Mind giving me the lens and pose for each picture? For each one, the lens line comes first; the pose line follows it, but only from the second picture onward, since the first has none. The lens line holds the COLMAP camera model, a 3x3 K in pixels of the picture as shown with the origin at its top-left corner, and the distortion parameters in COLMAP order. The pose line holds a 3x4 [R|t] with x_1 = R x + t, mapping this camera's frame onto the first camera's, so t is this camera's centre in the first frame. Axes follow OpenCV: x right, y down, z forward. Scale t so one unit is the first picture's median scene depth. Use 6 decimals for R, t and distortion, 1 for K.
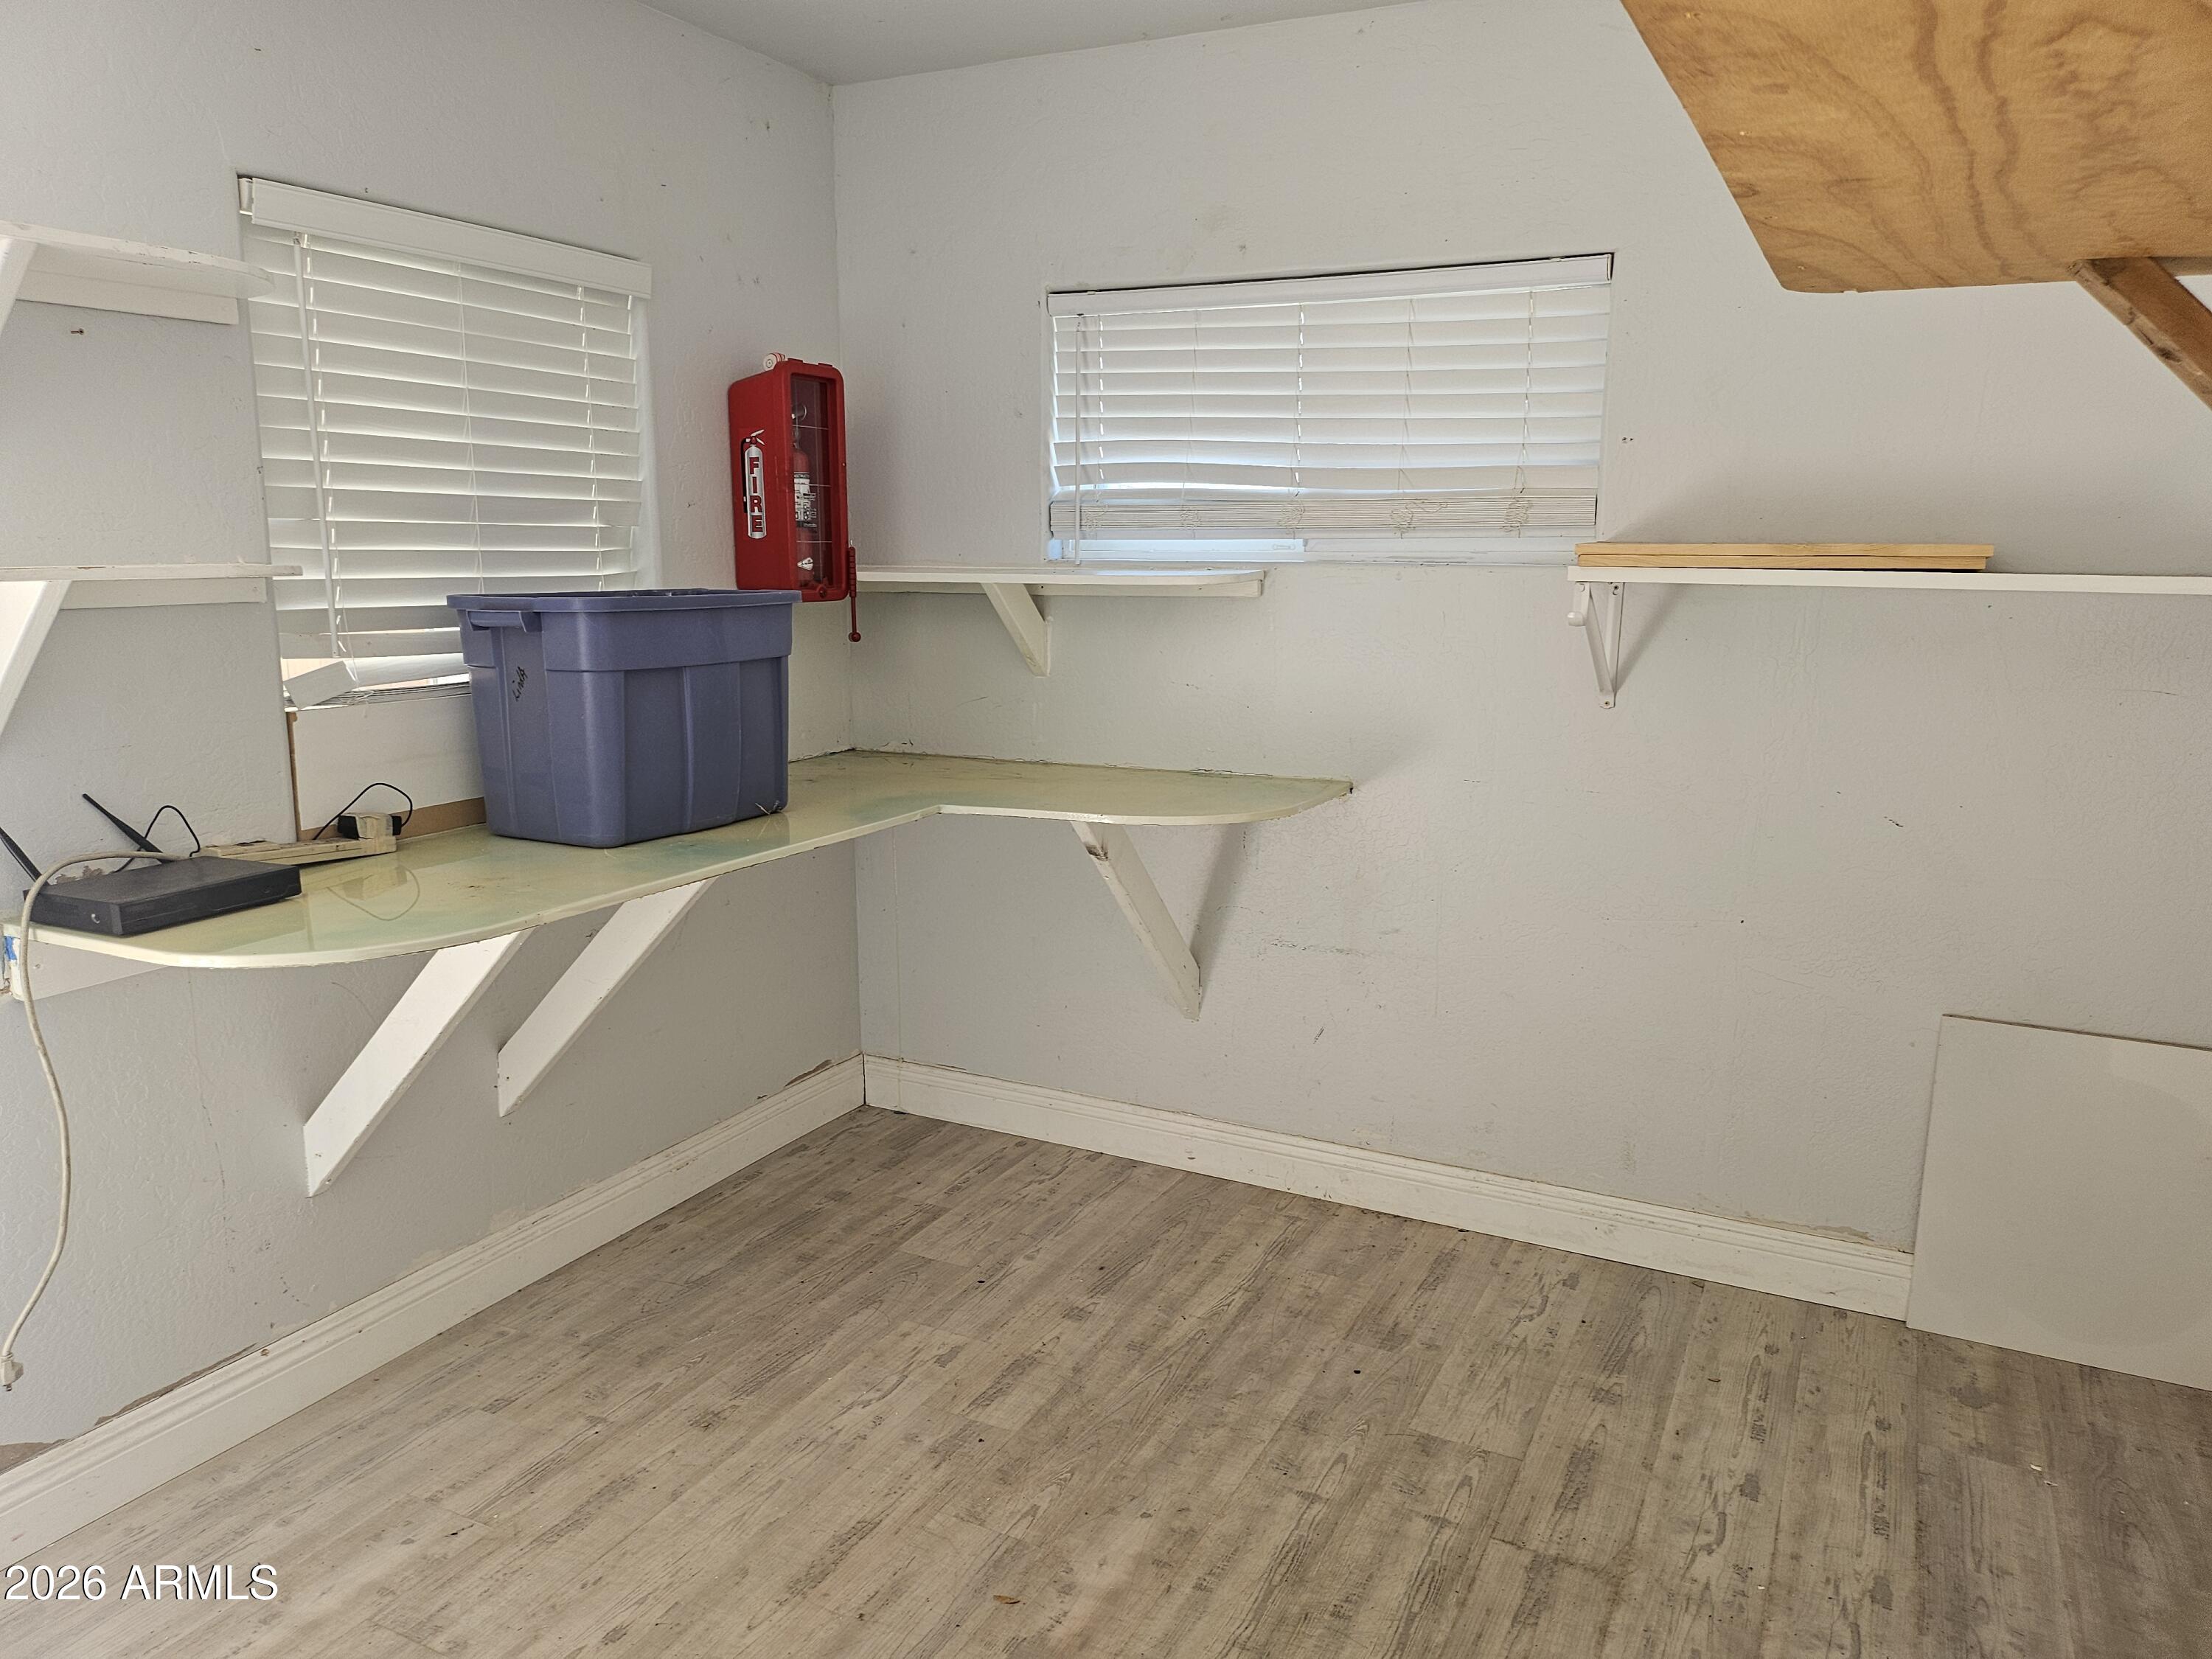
lens RADIAL K [[1553.1, 0, 1107.6], [0, 1553.1, 836.9], [0, 0, 1]] dist [0.035115, -0.040094]
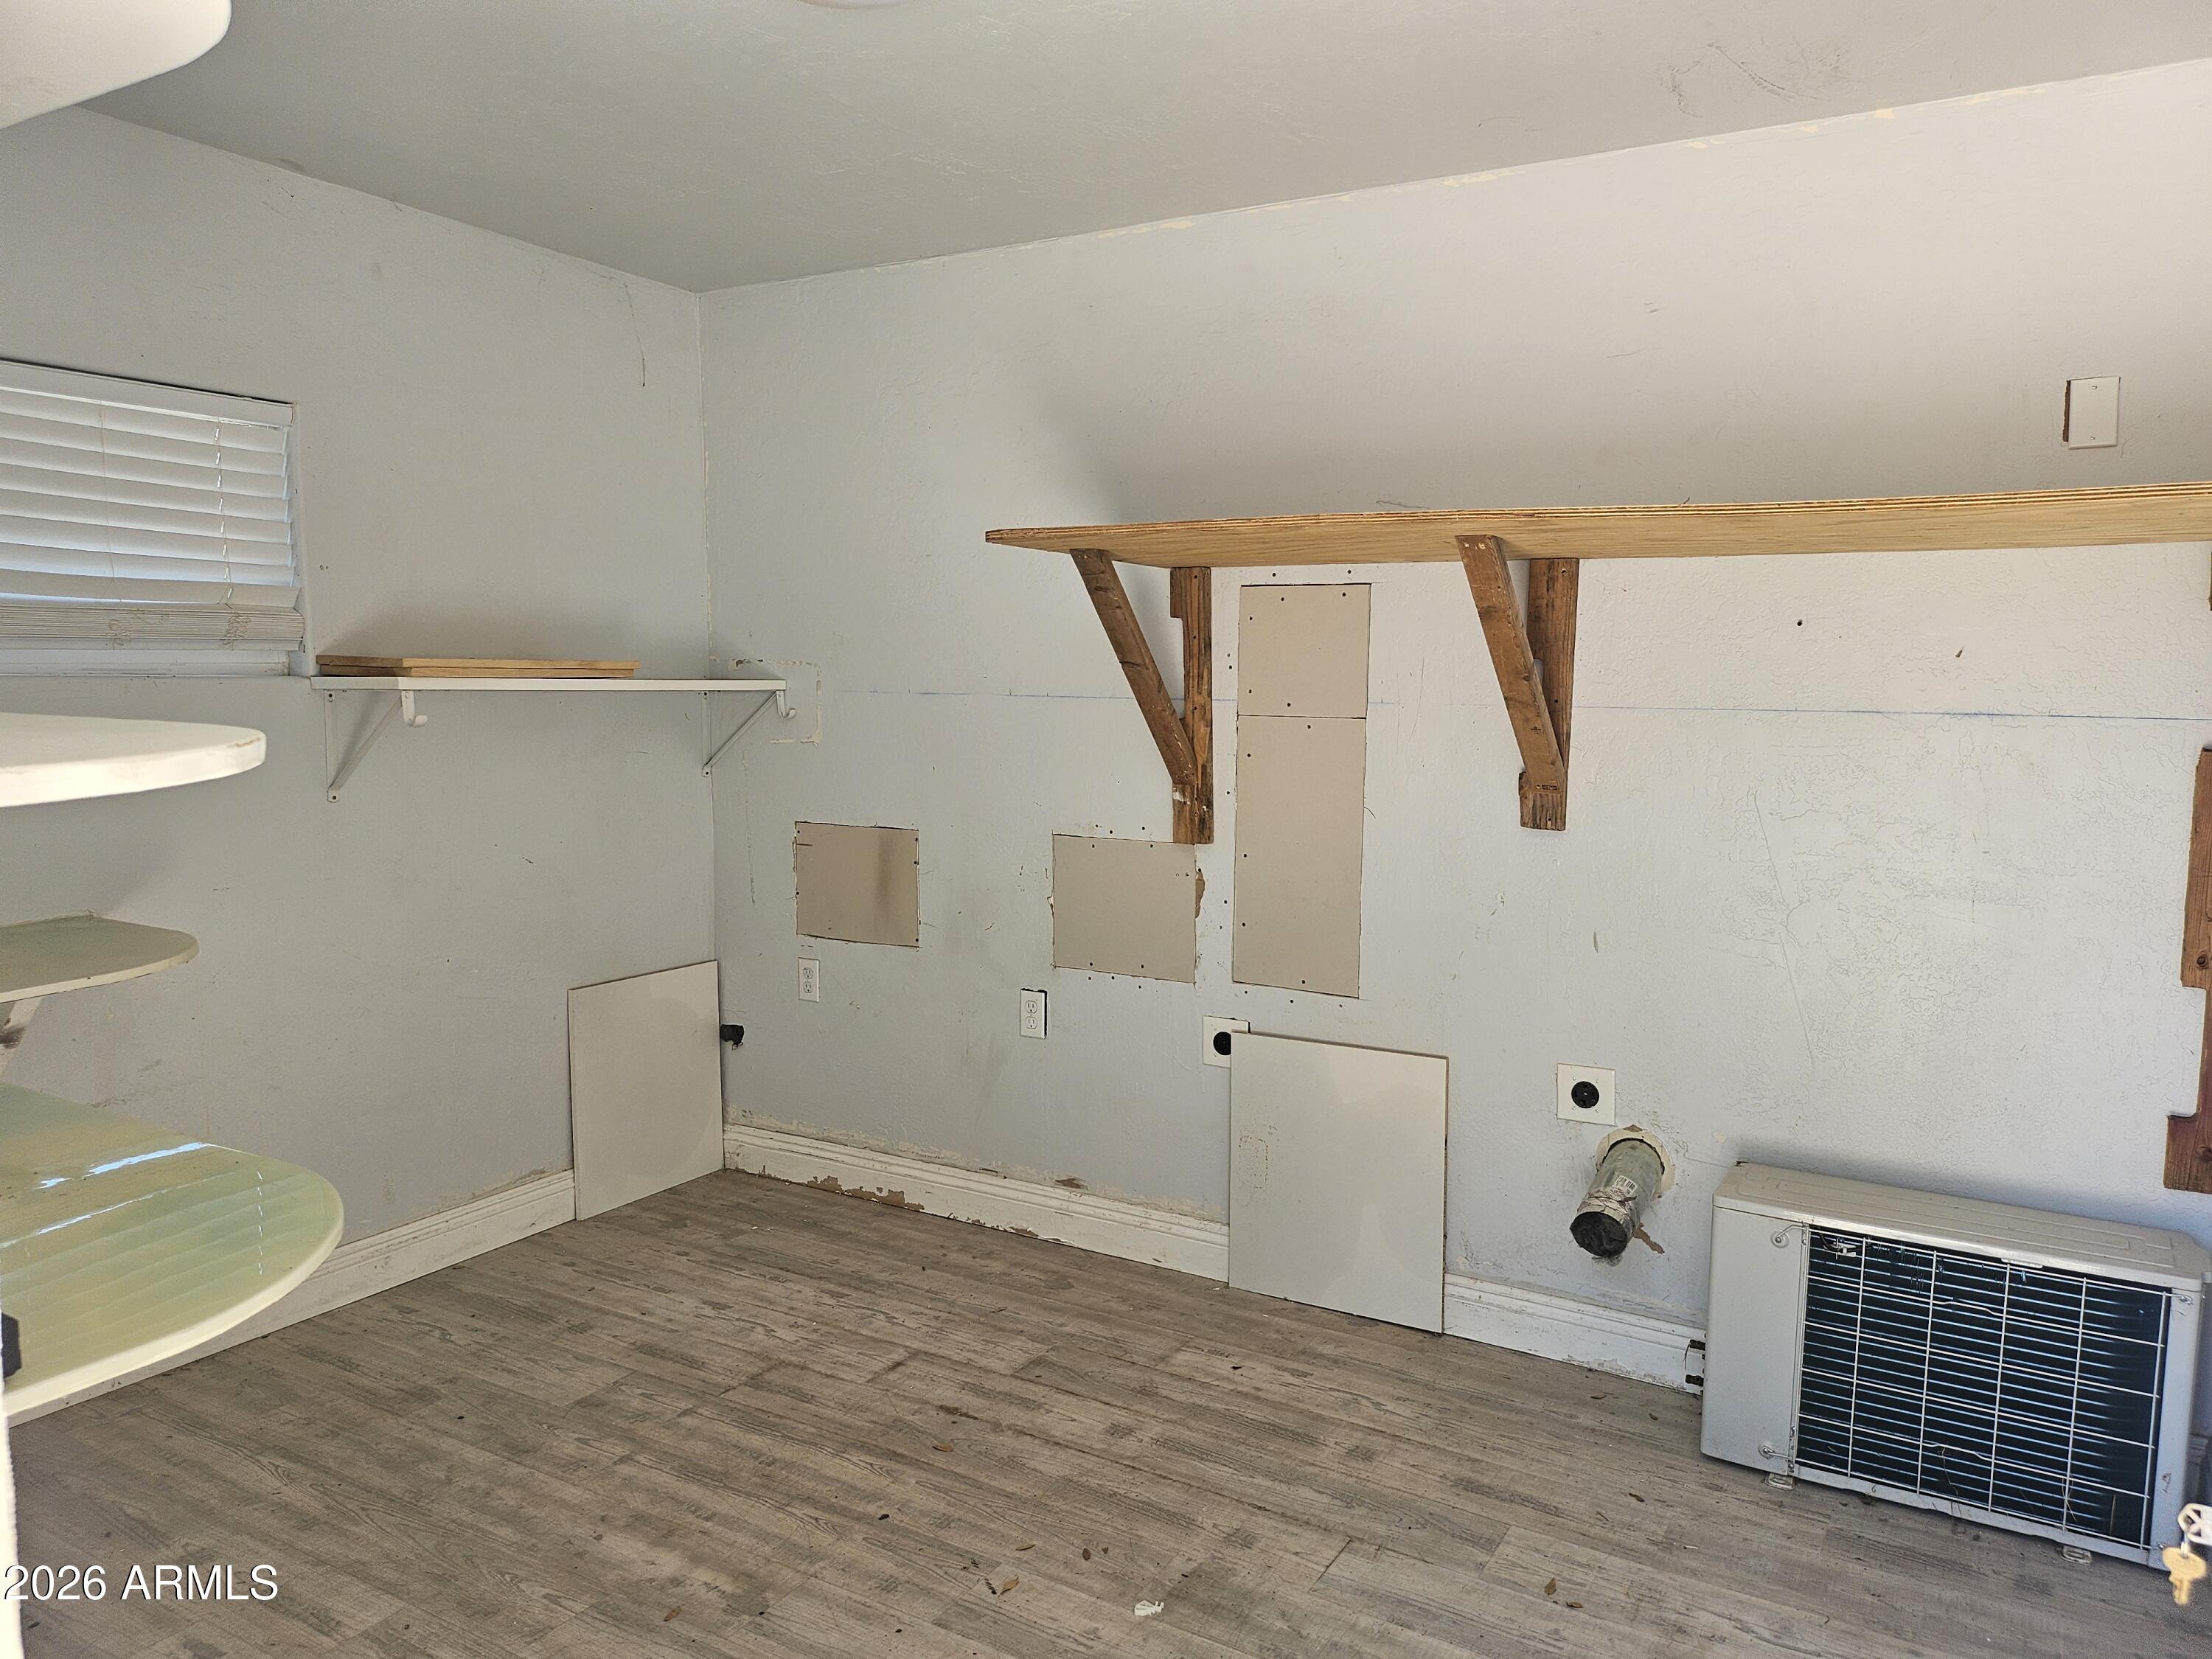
lens RADIAL K [[1553.1, 0, 1106.4], [0, 1553.1, 825.8], [0, 0, 1]] dist [0.035115, -0.040094]
pose [[0.055257, -0.106954, 0.992727, -0.894193], [0.174300, 0.980013, 0.095882, -0.089401], [-0.983141, 0.167735, 0.072795, 0.435401]]
